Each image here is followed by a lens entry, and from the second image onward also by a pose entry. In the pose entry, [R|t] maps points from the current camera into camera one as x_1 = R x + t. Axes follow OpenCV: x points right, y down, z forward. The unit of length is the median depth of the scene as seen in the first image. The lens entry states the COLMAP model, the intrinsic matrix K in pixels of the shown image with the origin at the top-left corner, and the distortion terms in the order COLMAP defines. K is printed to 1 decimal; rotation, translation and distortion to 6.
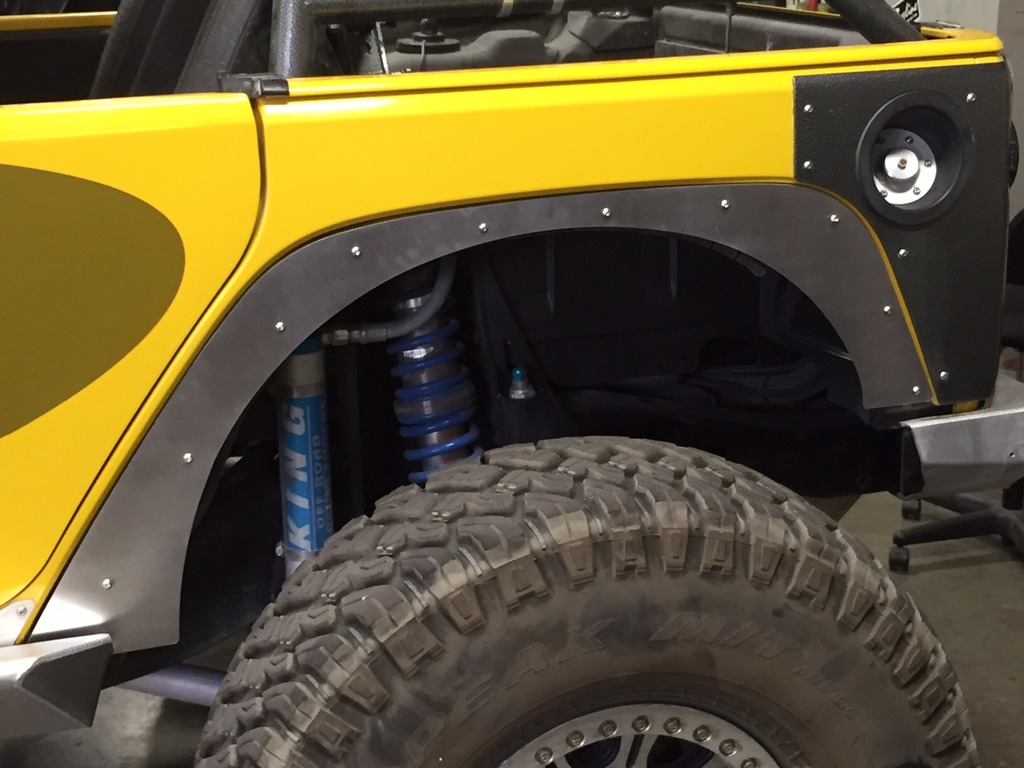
lens RADIAL K [[1609.2, 0, 512.0], [0, 1609.2, 384.0], [0, 0, 1]] dist [0.062961, 0.066786]
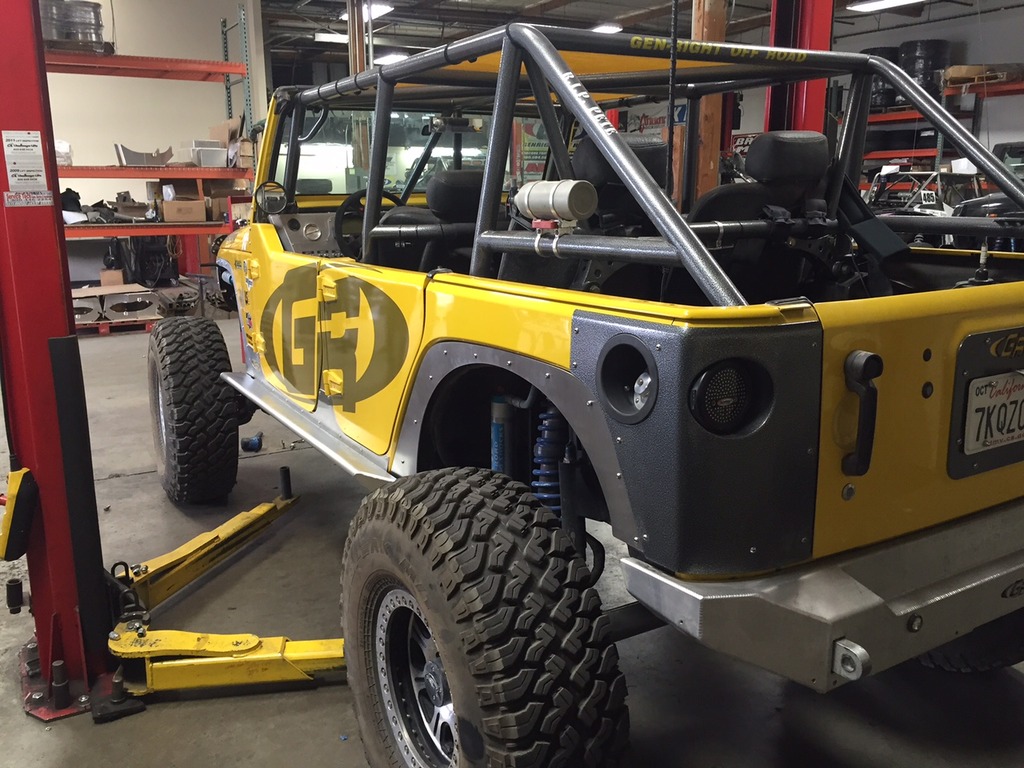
lens RADIAL K [[868.2, 0, 512.0], [0, 868.2, 384.0], [0, 0, 1]] dist [0.074709, -0.111128]
pose [[0.271718, 0.228943, -0.934748, 1.044855], [-0.270240, 0.950362, 0.154212, -0.249057], [0.923656, 0.210705, 0.320100, 0.711761]]
